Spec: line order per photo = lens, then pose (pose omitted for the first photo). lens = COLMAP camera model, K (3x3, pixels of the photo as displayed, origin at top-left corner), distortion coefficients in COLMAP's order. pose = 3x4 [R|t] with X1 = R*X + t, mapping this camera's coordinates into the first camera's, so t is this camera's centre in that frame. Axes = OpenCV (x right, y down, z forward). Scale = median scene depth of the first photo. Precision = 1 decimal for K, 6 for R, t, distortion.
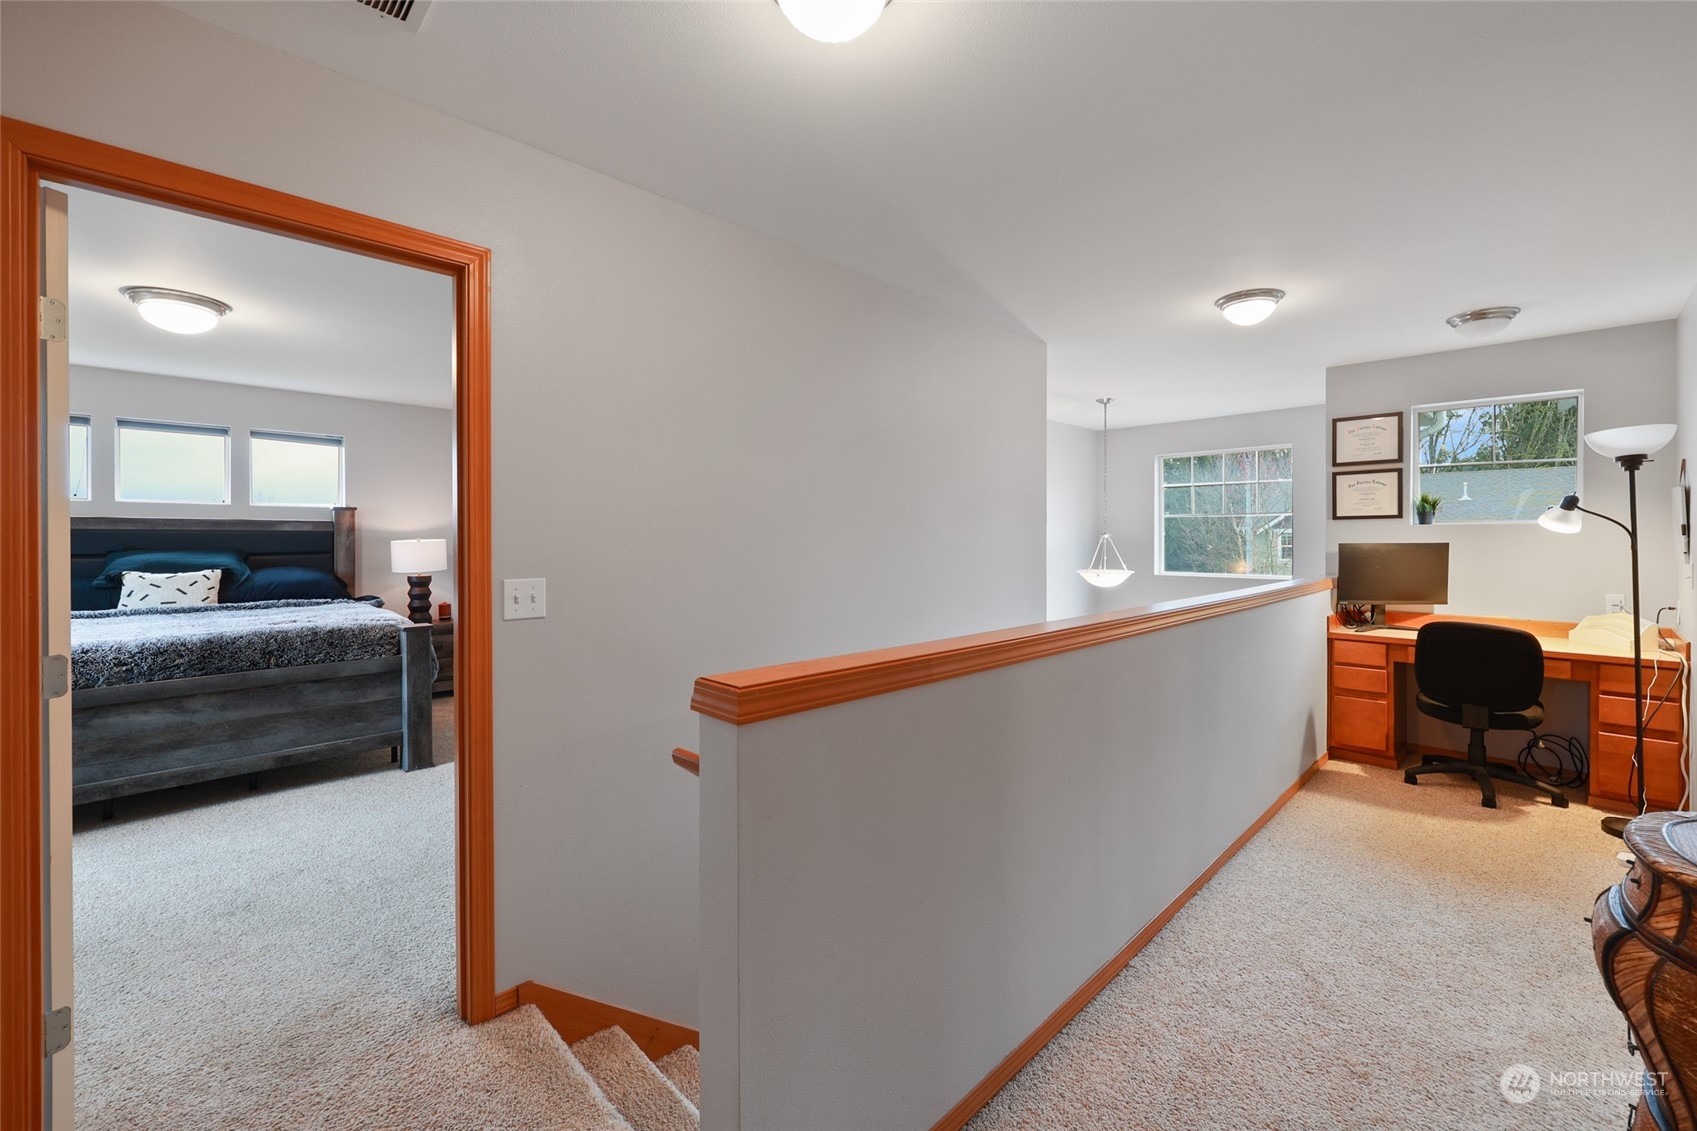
lens RADIAL K [[690.2, 0, 848.3], [0, 690.2, 553.3], [0, 0, 1]] dist [-0.000331, 0.000228]
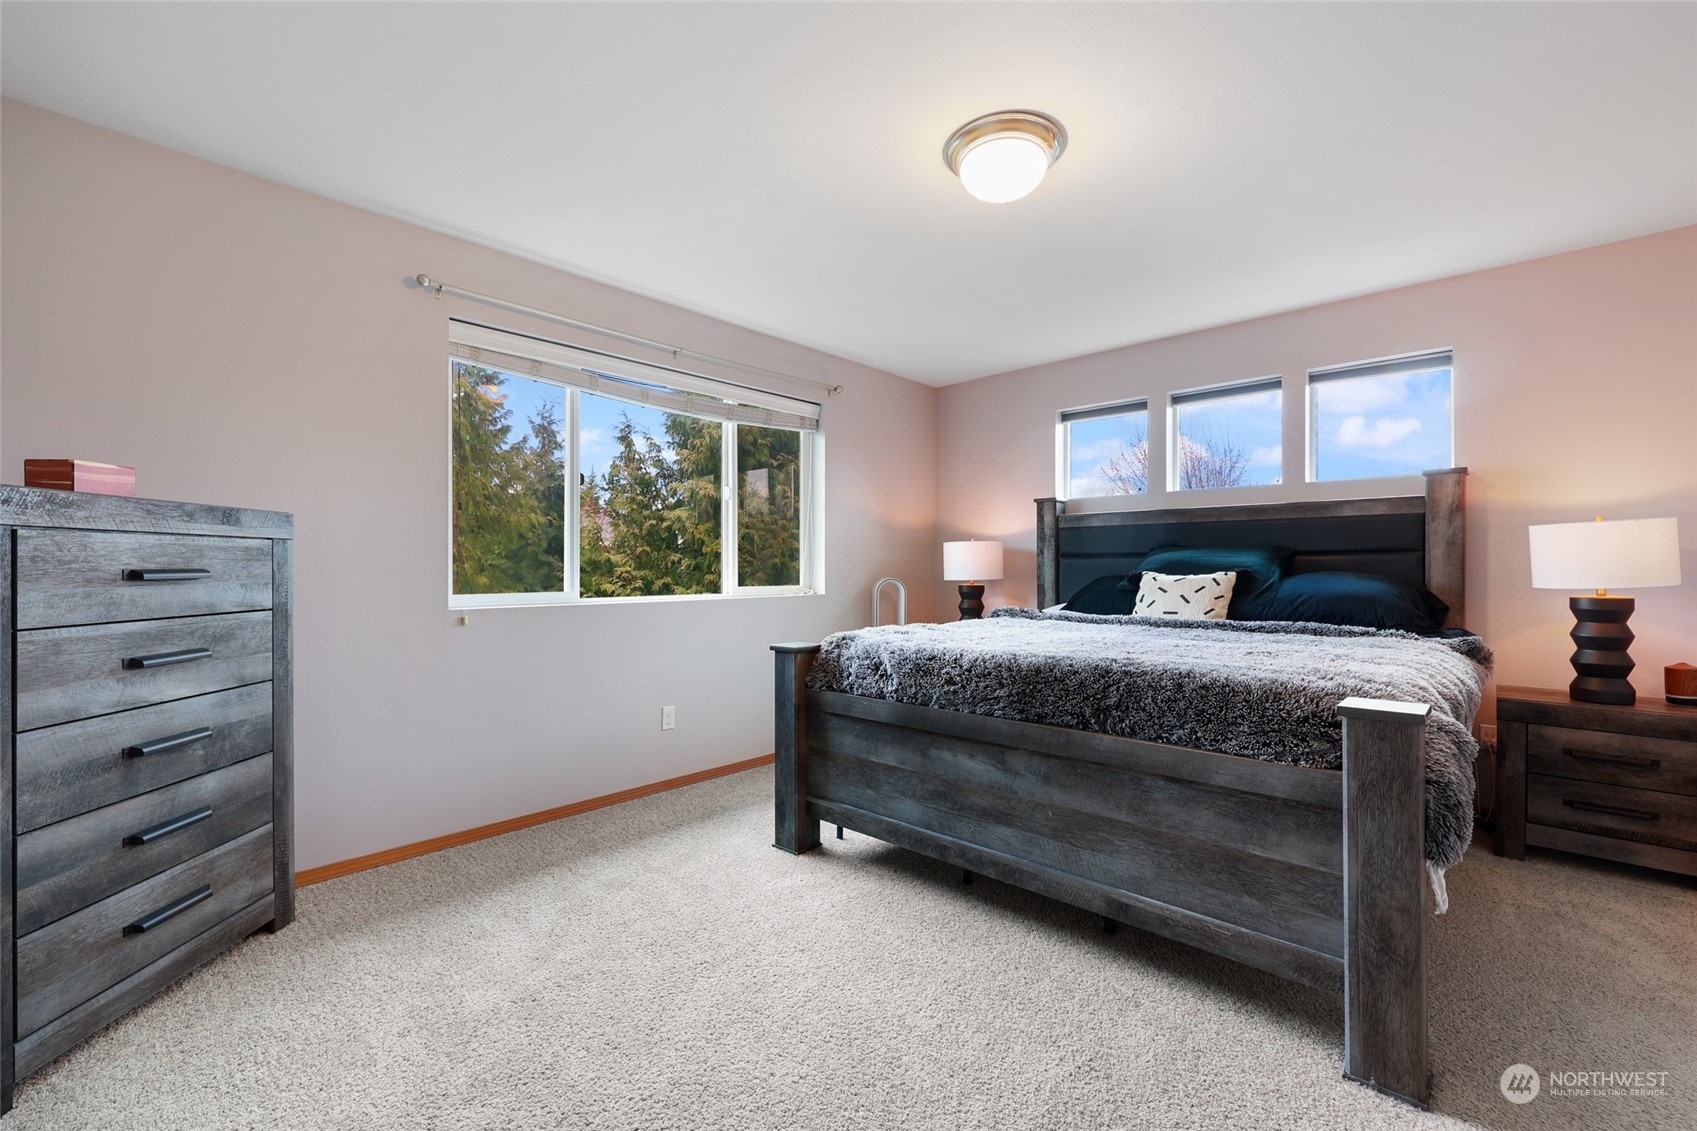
lens RADIAL K [[704.0, 0, 848.5], [0, 704.0, 565.5], [0, 0, 1]] dist [0.001043, 0.000277]
pose [[0.045642, -0.003820, -0.998951, -0.214208], [-0.020453, 0.999779, -0.004757, 0.029266], [0.998748, 0.020649, 0.045554, 0.589501]]
